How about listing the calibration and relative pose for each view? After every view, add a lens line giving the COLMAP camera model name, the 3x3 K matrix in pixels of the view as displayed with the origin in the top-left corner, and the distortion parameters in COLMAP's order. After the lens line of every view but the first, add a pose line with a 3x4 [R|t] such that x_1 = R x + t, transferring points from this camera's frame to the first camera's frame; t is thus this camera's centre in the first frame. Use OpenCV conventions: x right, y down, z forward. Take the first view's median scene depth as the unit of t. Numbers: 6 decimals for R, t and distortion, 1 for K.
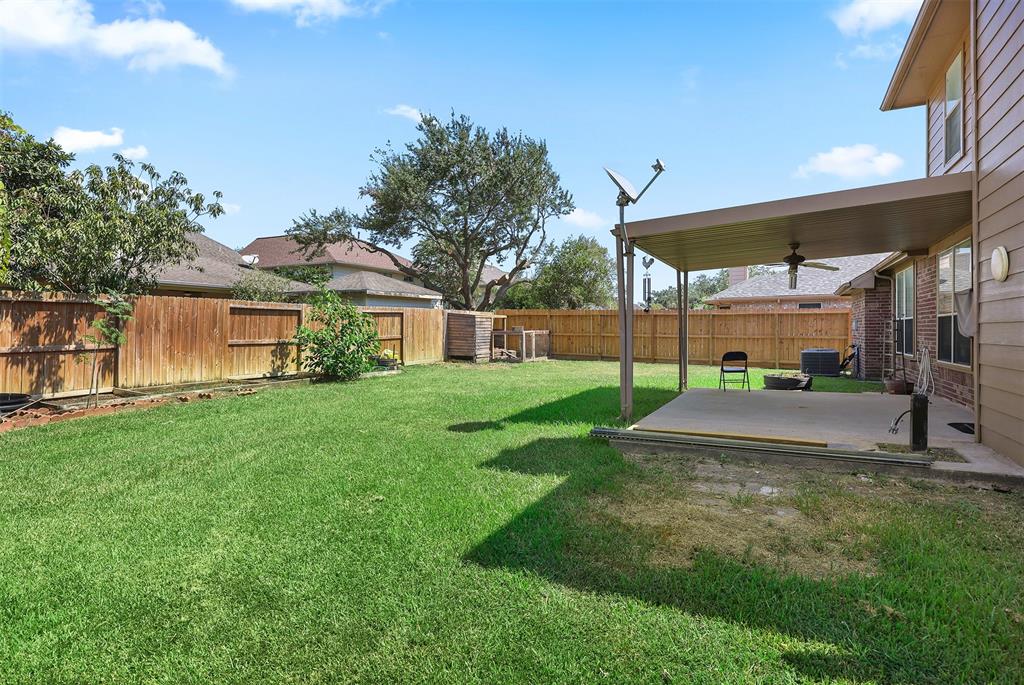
lens RADIAL K [[536.2, 0, 512.7], [0, 536.2, 334.4], [0, 0, 1]] dist [-0.002536, -0.000388]
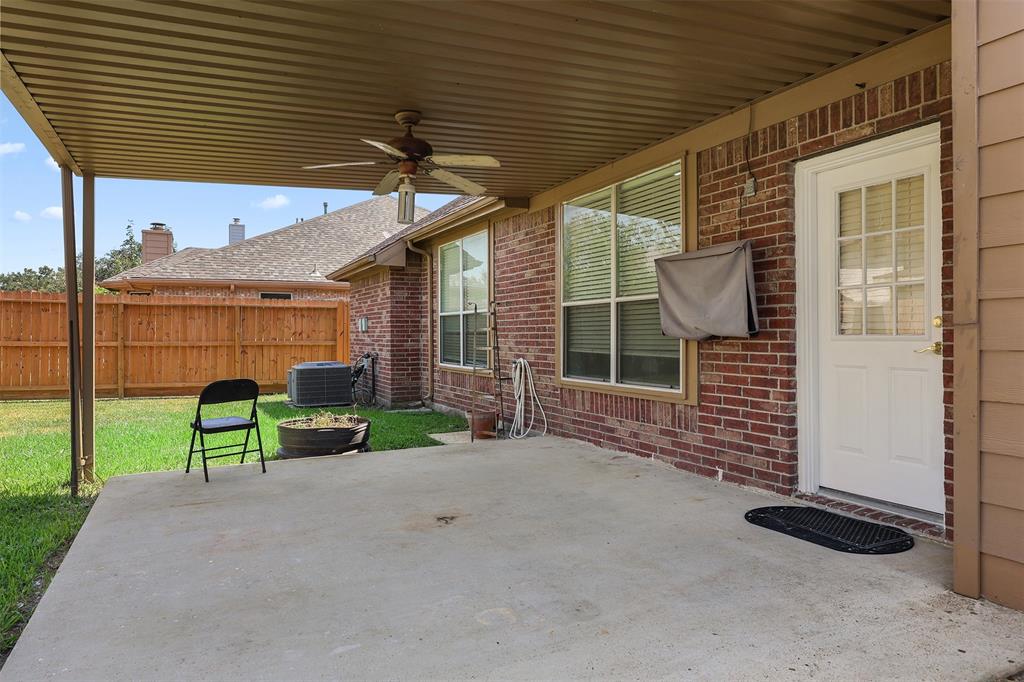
lens RADIAL K [[661.3, 0, 513.2], [0, 661.3, 337.5], [0, 0, 1]] dist [-0.005316, -0.000837]
pose [[0.602914, -0.002472, 0.797802, 0.101519], [0.007467, 0.999969, -0.002544, 0.002270], [-0.797771, 0.007491, 0.602914, 0.371422]]
